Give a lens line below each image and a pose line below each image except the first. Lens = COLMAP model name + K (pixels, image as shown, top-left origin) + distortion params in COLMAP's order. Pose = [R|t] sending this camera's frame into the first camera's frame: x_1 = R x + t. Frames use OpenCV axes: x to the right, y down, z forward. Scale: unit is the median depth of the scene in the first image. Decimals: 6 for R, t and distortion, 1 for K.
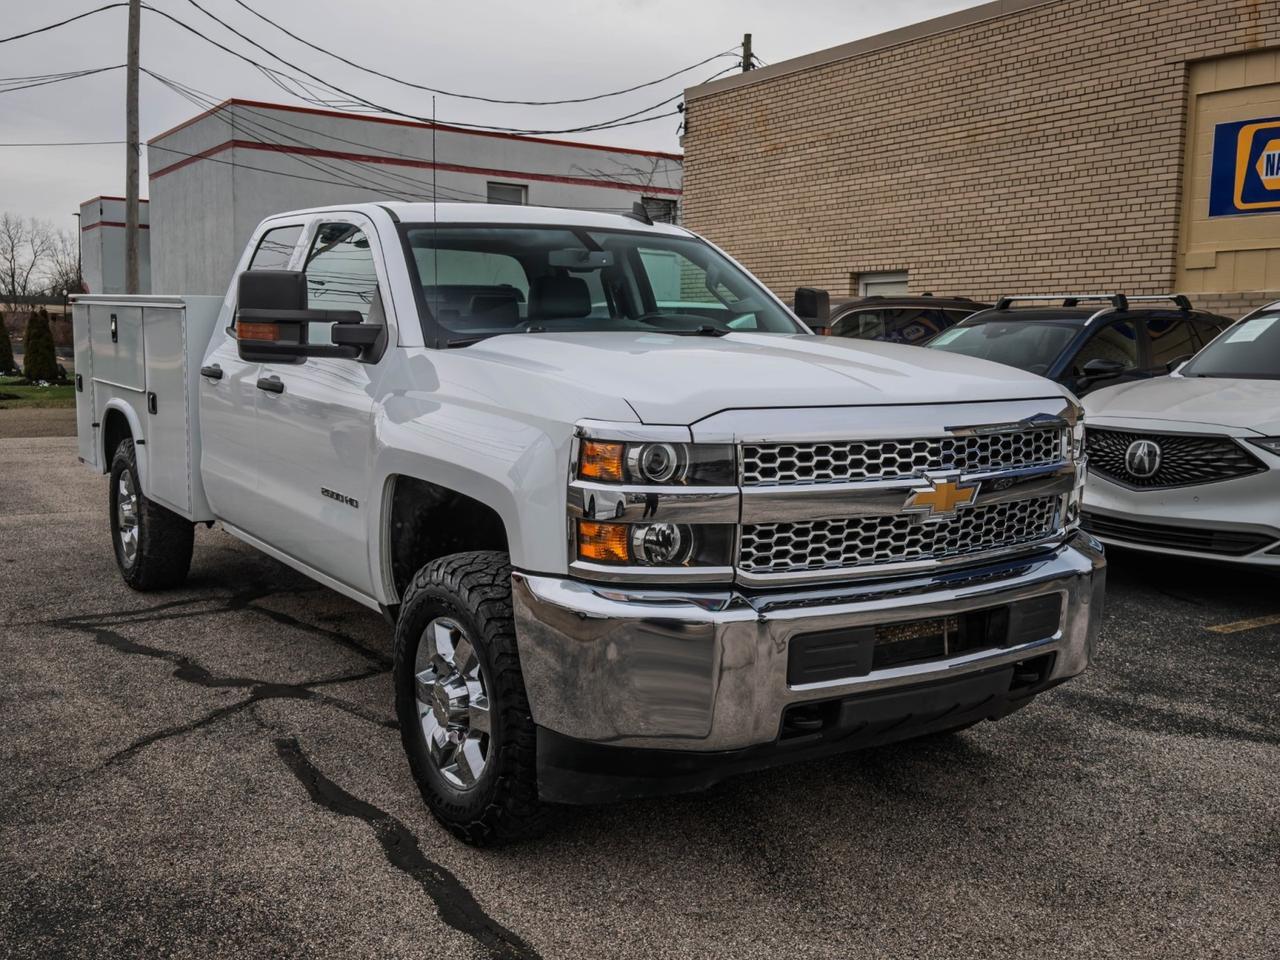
lens RADIAL K [[1235.0, 0, 609.0], [0, 1235.0, 493.8], [0, 0, 1]] dist [0.039383, 0.000000]
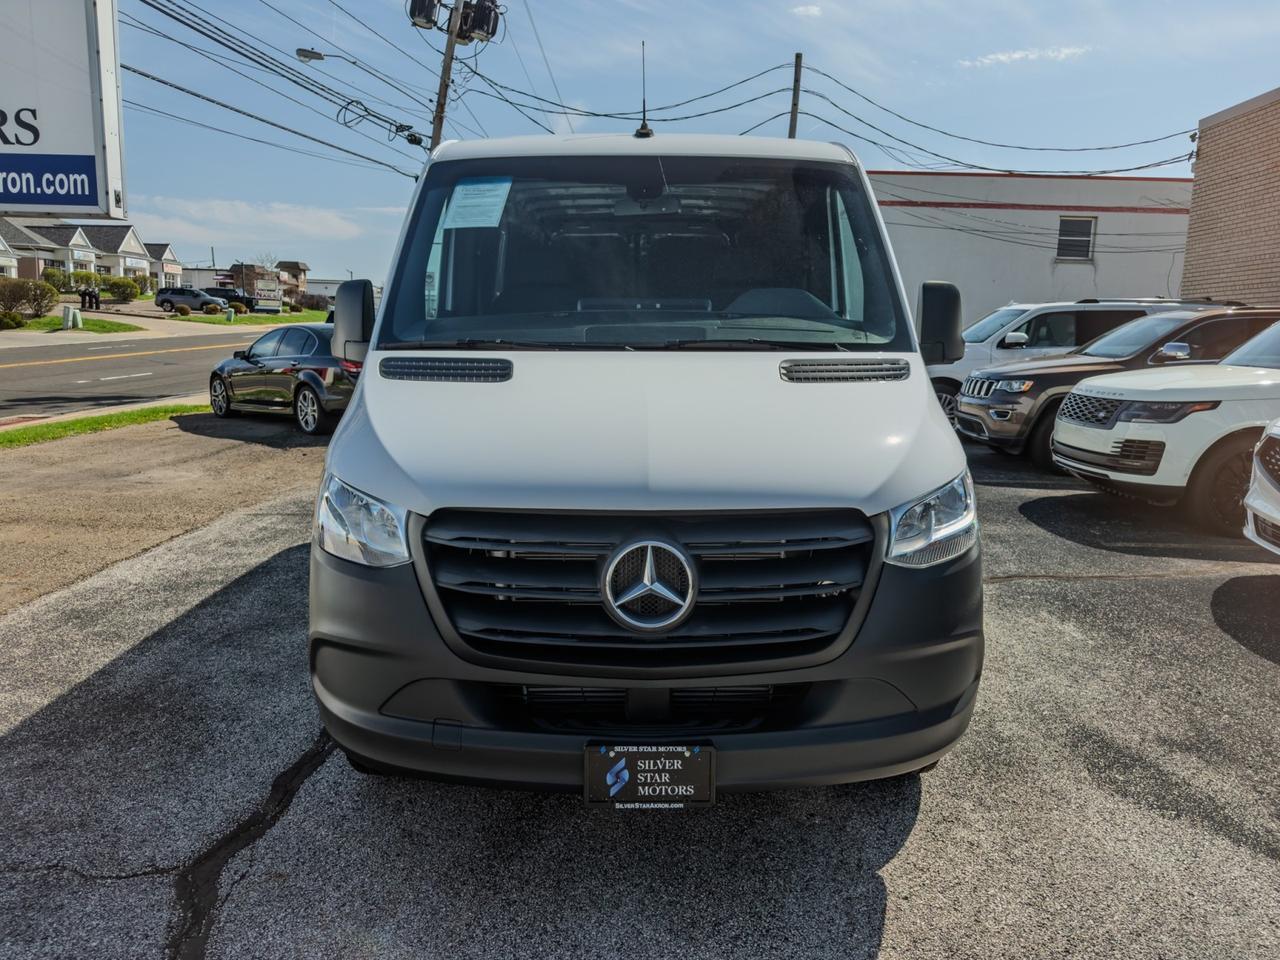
lens RADIAL K [[872.6, 0, 649.0], [0, 872.6, 488.6], [0, 0, 1]] dist [0.007604, -0.010174]
pose [[0.830487, 0.098406, -0.548277, 0.279774], [-0.075494, 0.995074, 0.064246, -0.025153], [0.551898, -0.011964, 0.833826, 0.173344]]
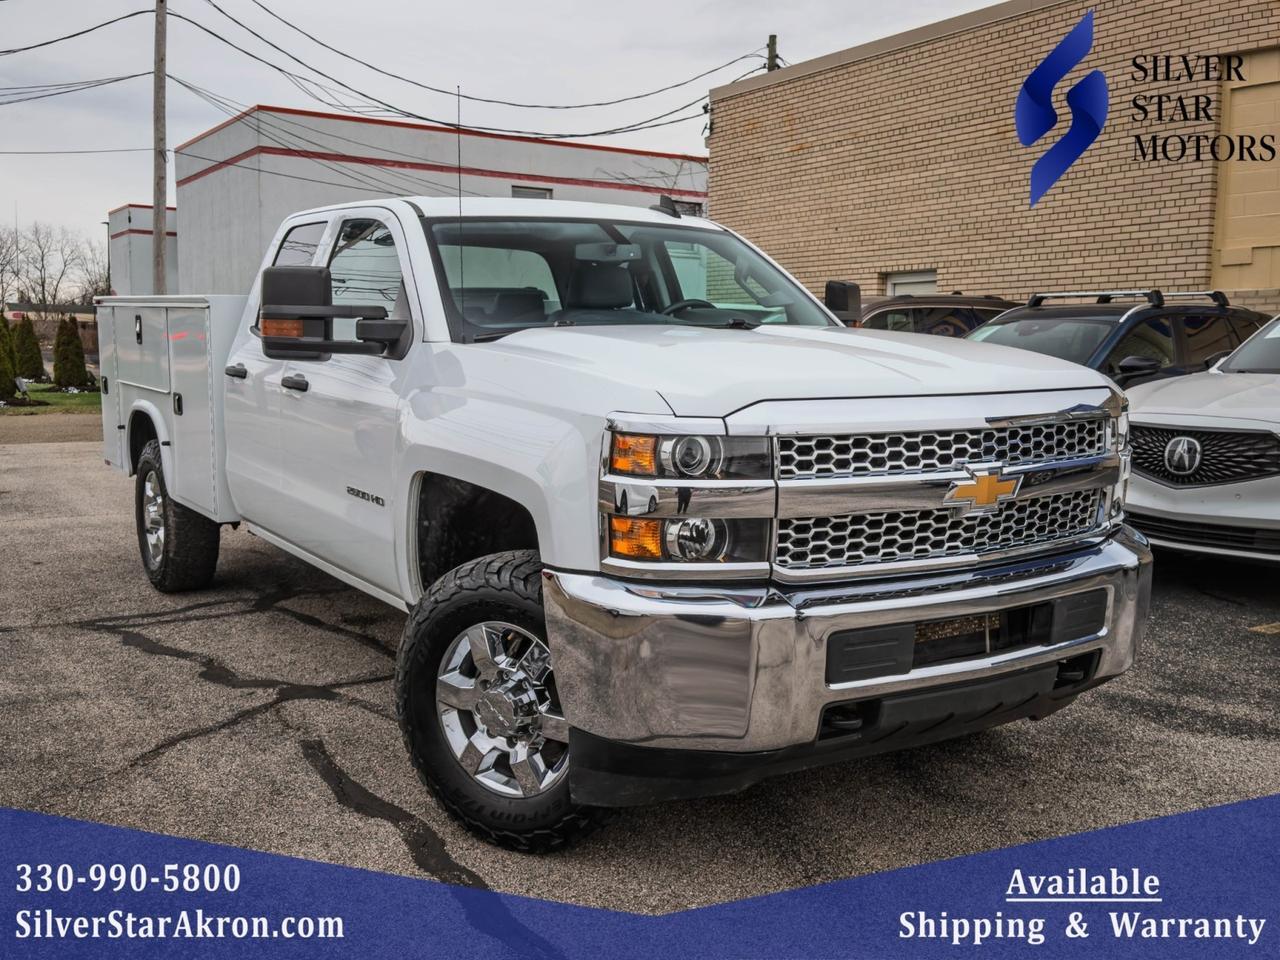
lens RADIAL K [[1235.0, 0, 611.6], [0, 1235.0, 499.4], [0, 0, 1]] dist [0.039383, 0.000000]
pose [[0.999831, -0.003166, -0.018132, -0.001889], [0.003178, 0.999995, 0.000635, 0.003408], [0.018130, -0.000693, 0.999835, 0.010140]]
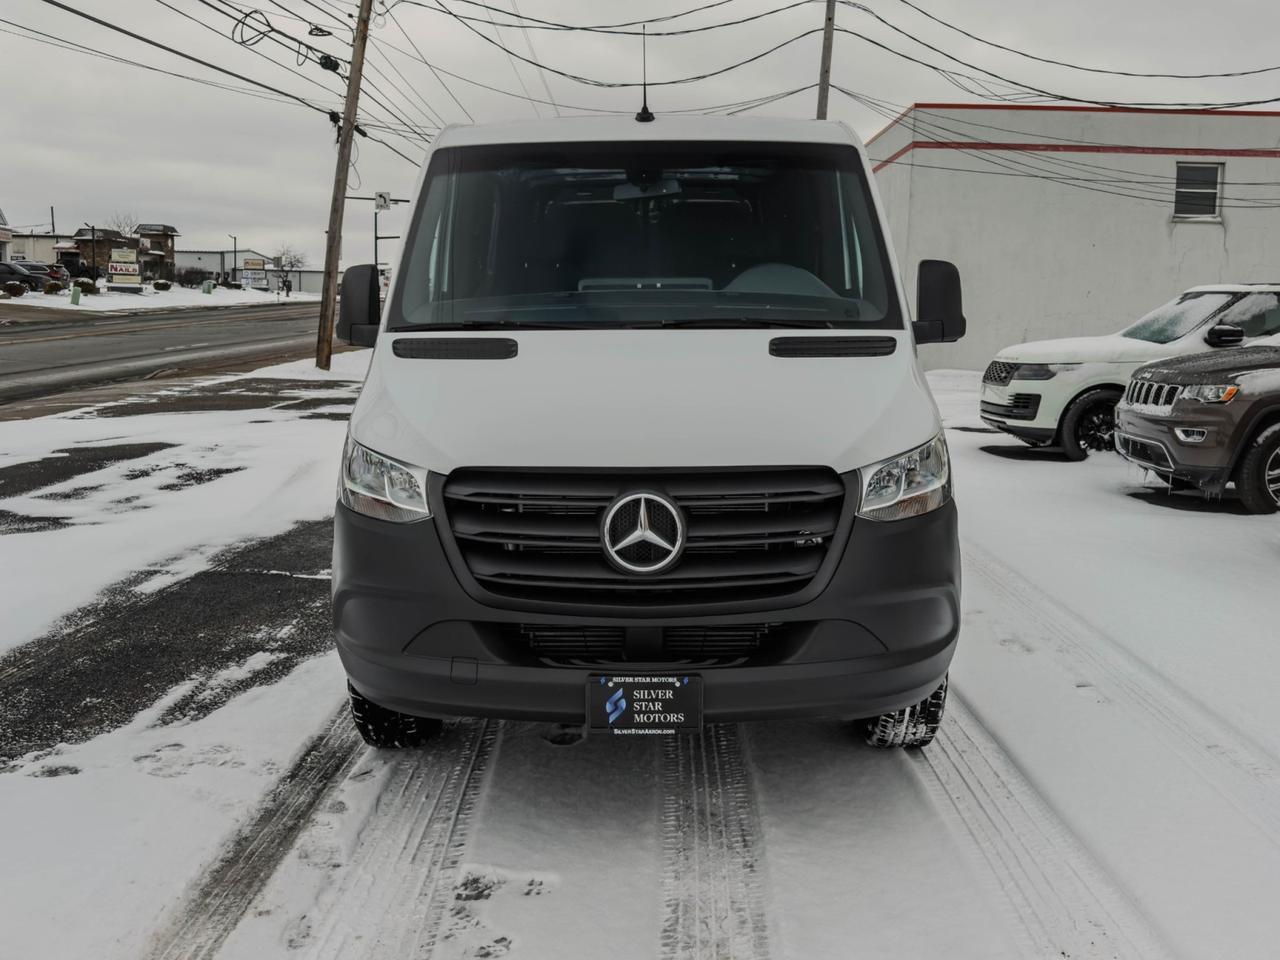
lens RADIAL K [[1210.1, 0, 625.0], [0, 1210.1, 483.0], [0, 0, 1]] dist [-0.033850, 0.000000]
pose [[0.824405, 0.073050, -0.561266, 0.363316], [-0.070435, 0.997169, 0.026326, -0.007265], [0.561600, 0.017829, 0.827217, 0.047831]]
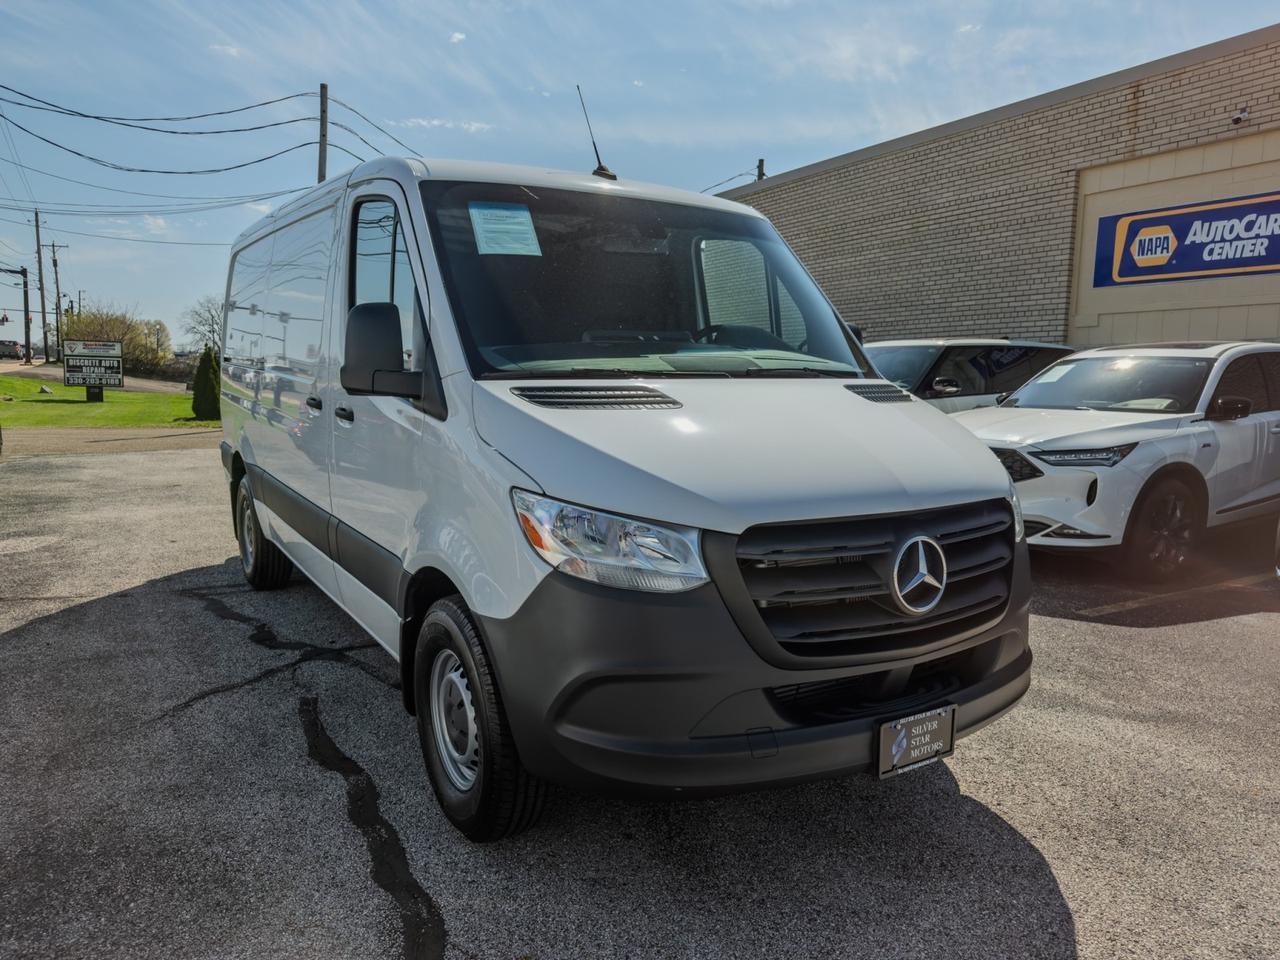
lens RADIAL K [[872.6, 0, 619.3], [0, 872.6, 495.1], [0, 0, 1]] dist [0.007604, -0.010174]
pose [[0.998398, 0.010552, -0.055587, 0.055376], [-0.010130, 0.999918, 0.007868, -0.009079], [0.055666, -0.007292, 0.998423, 0.080669]]
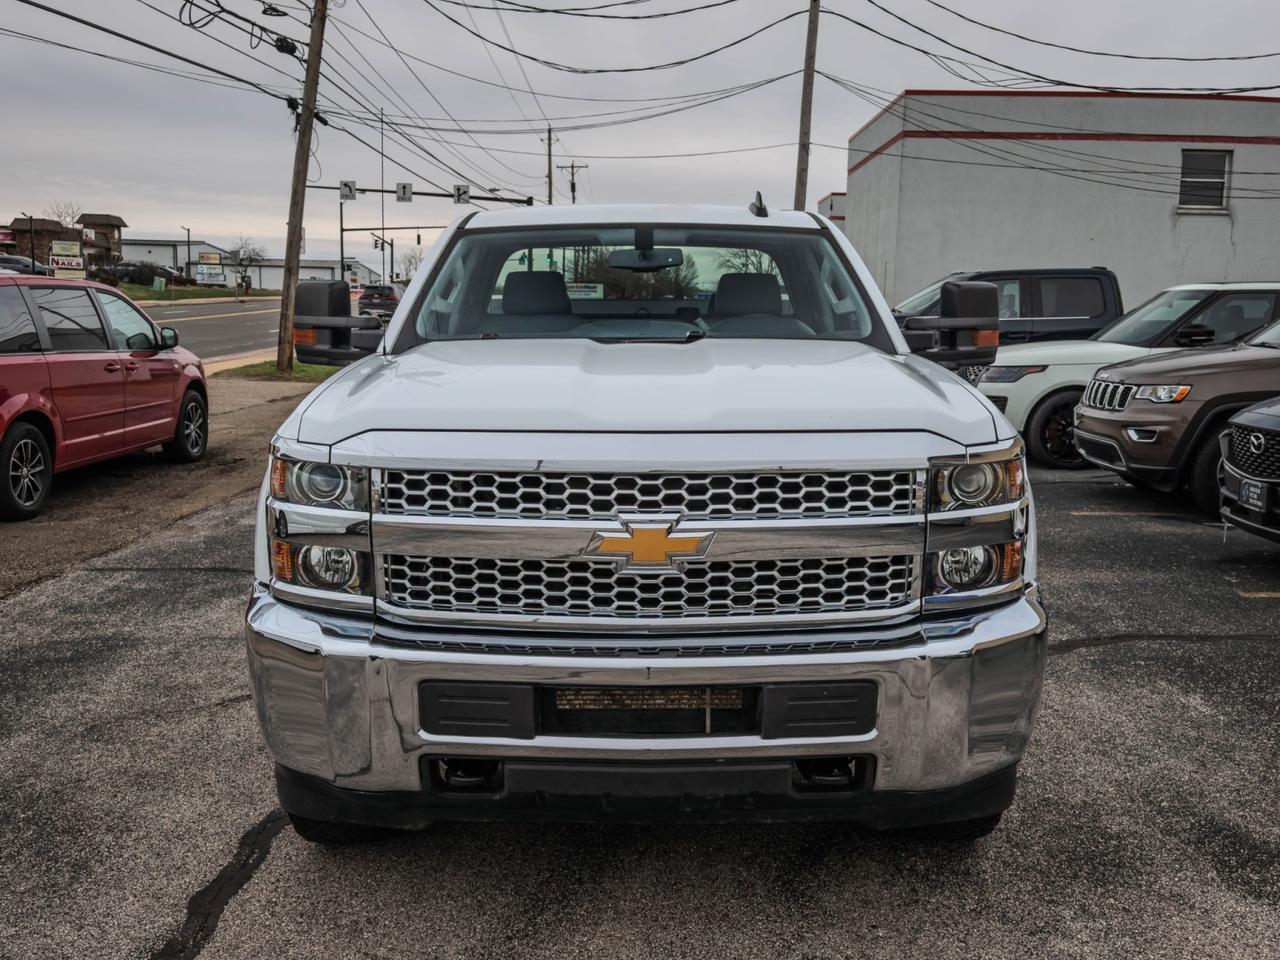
lens RADIAL K [[1235.0, 0, 645.6], [0, 1235.0, 490.5], [0, 0, 1]] dist [0.039383, 0.000000]
pose [[0.845121, 0.070630, -0.529888, 0.295028], [-0.065342, 0.997449, 0.028739, -0.024192], [0.530566, 0.010336, 0.847581, 0.119517]]
